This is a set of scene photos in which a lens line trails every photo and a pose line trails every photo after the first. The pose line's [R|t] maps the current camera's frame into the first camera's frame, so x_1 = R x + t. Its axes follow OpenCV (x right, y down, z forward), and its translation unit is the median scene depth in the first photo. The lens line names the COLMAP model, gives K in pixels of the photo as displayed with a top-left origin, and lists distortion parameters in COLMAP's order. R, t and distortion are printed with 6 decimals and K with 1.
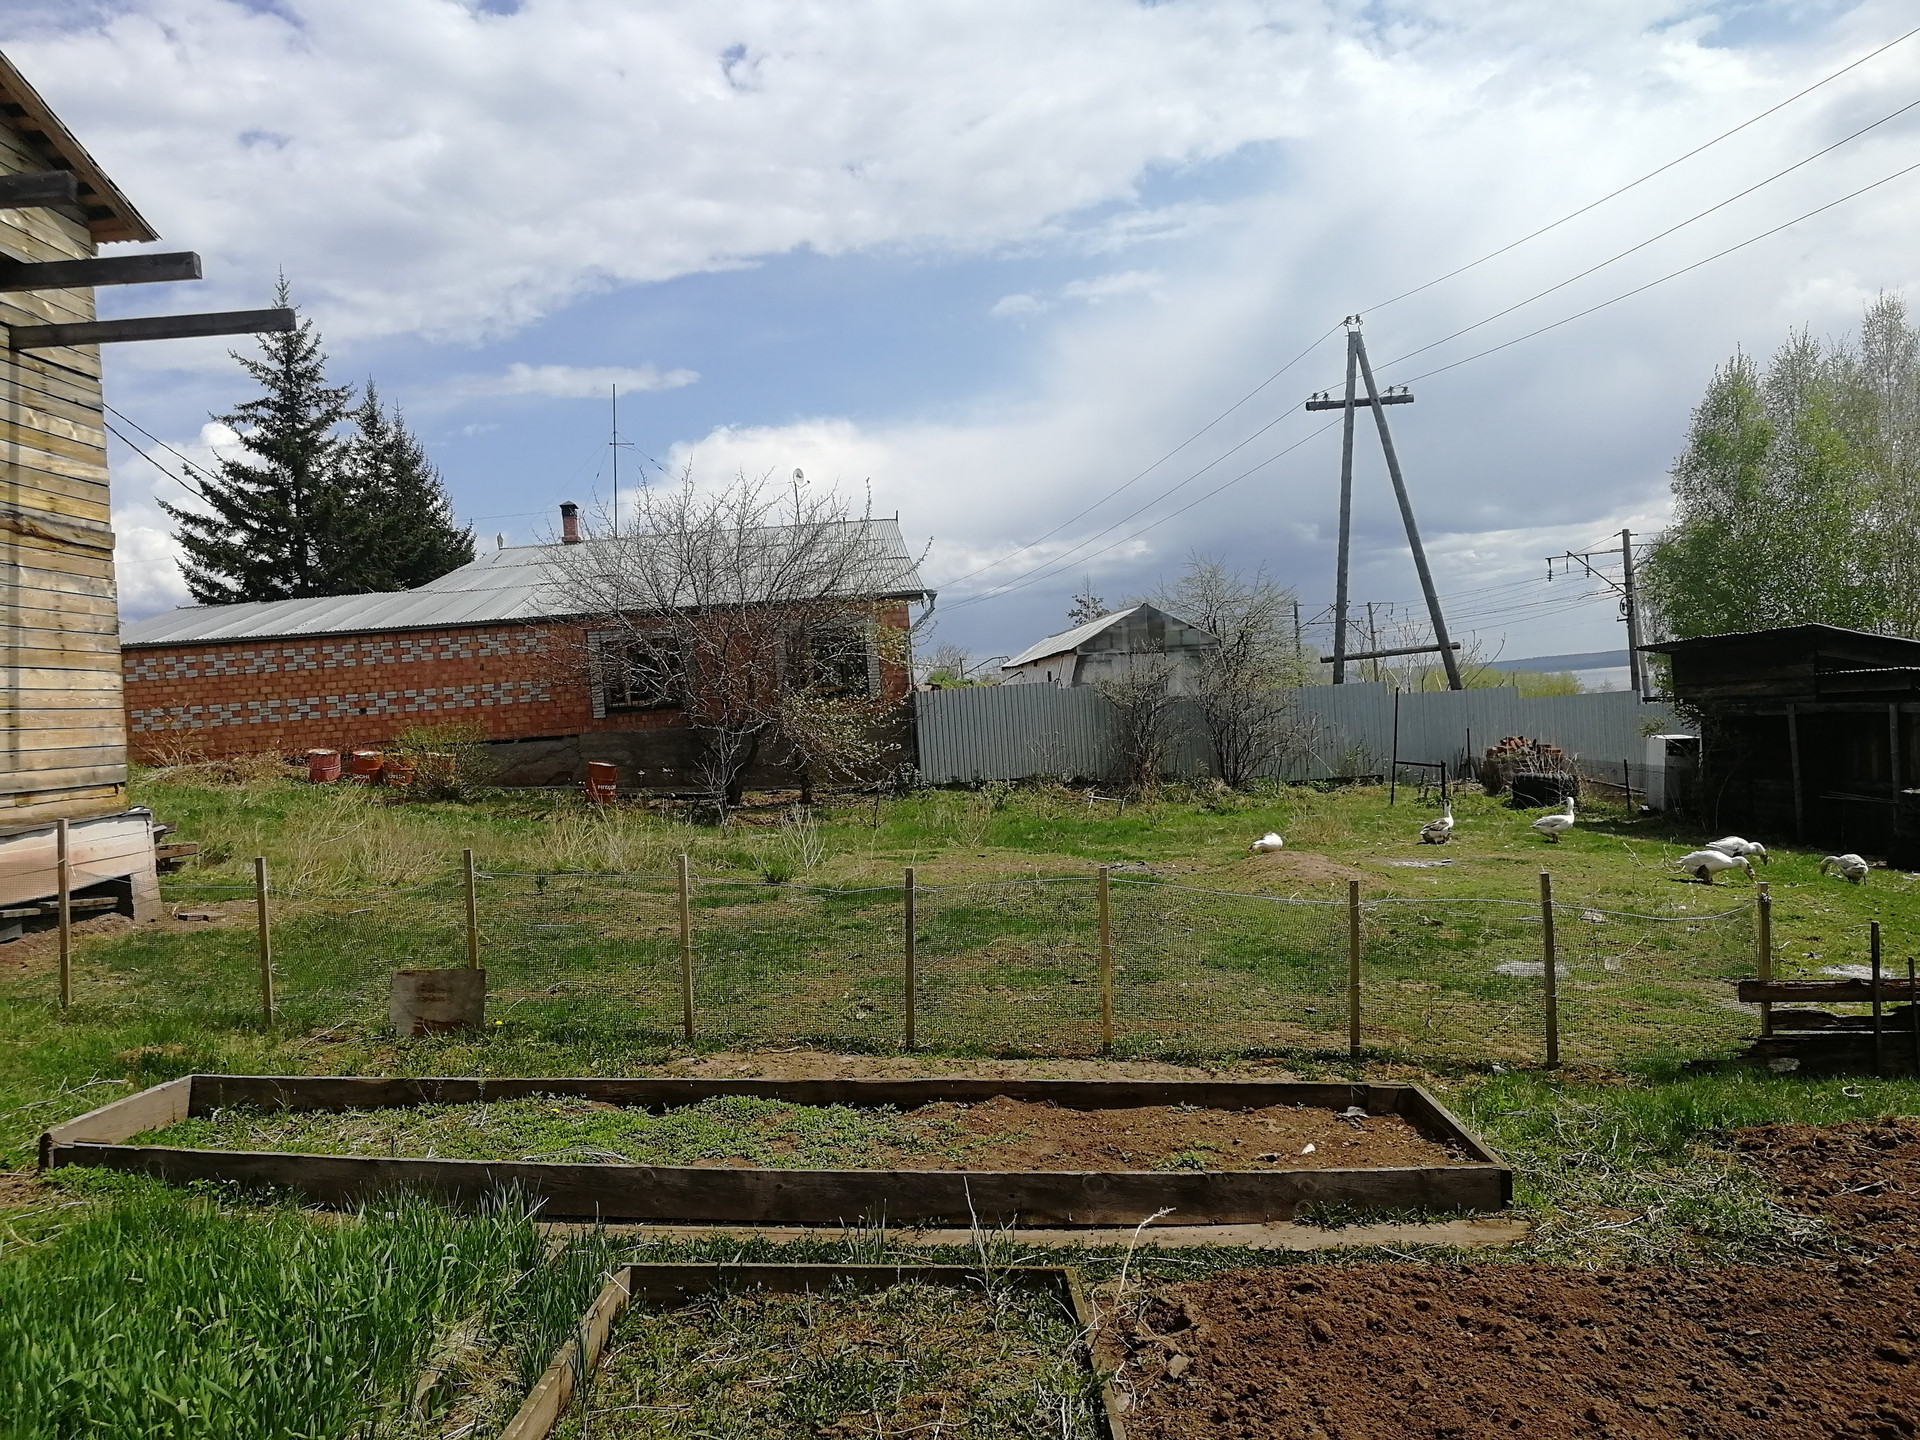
lens RADIAL K [[1530.4, 0, 958.4], [0, 1530.4, 723.7], [0, 0, 1]] dist [0.012940, -0.008477]
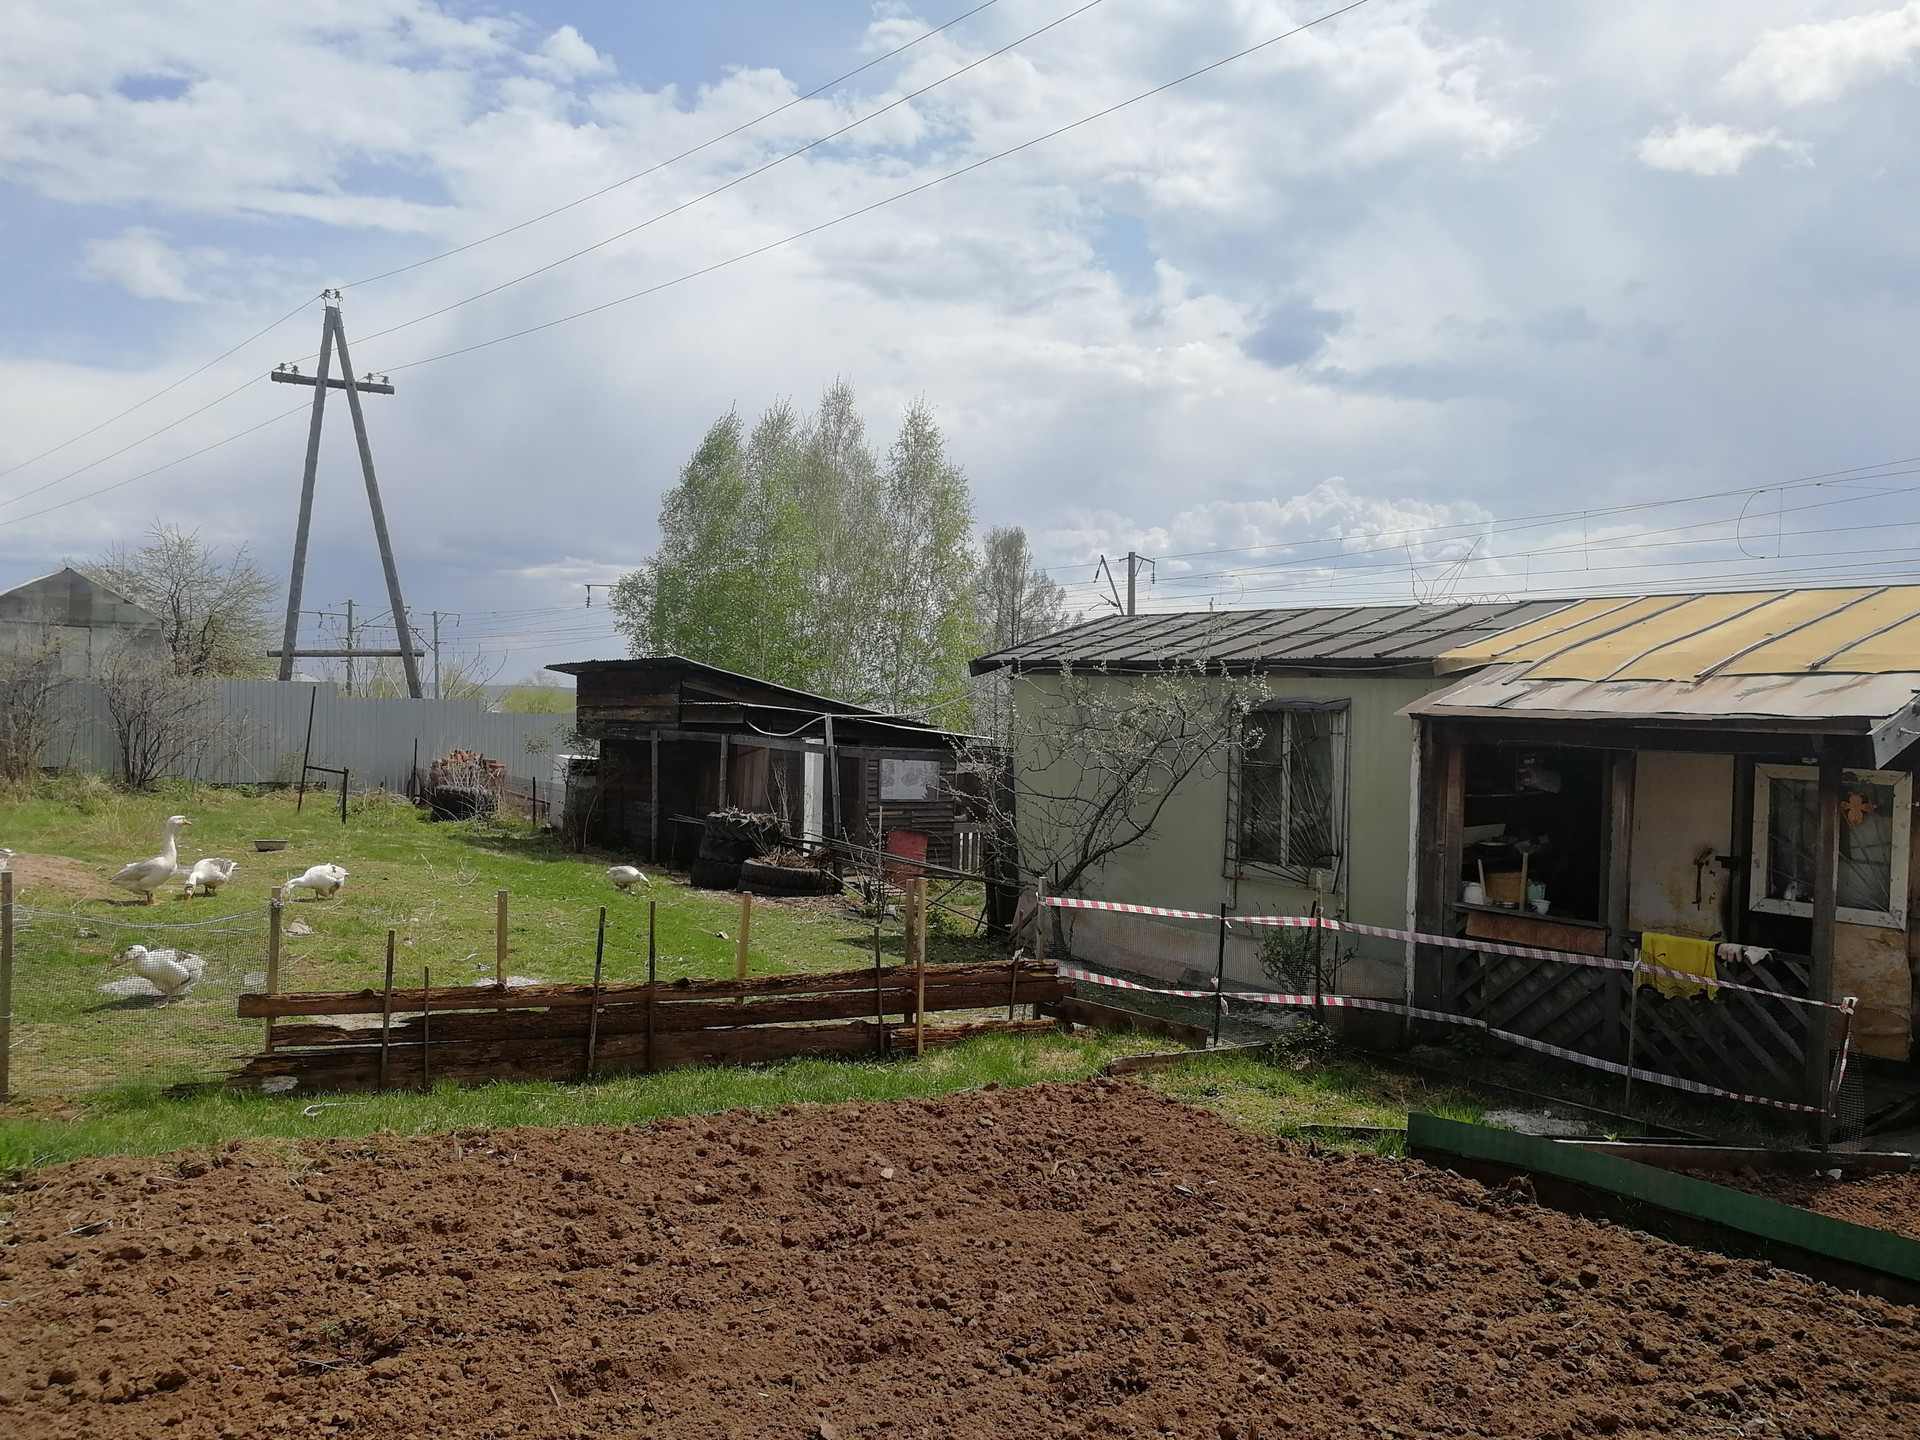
lens RADIAL K [[1530.4, 0, 978.2], [0, 1530.4, 727.0], [0, 0, 1]] dist [0.012940, -0.008477]
pose [[0.835149, 0.076197, 0.544720, 0.122489], [-0.070185, 0.997025, -0.031862, 0.002288], [-0.545528, -0.011621, 0.838012, -0.001750]]
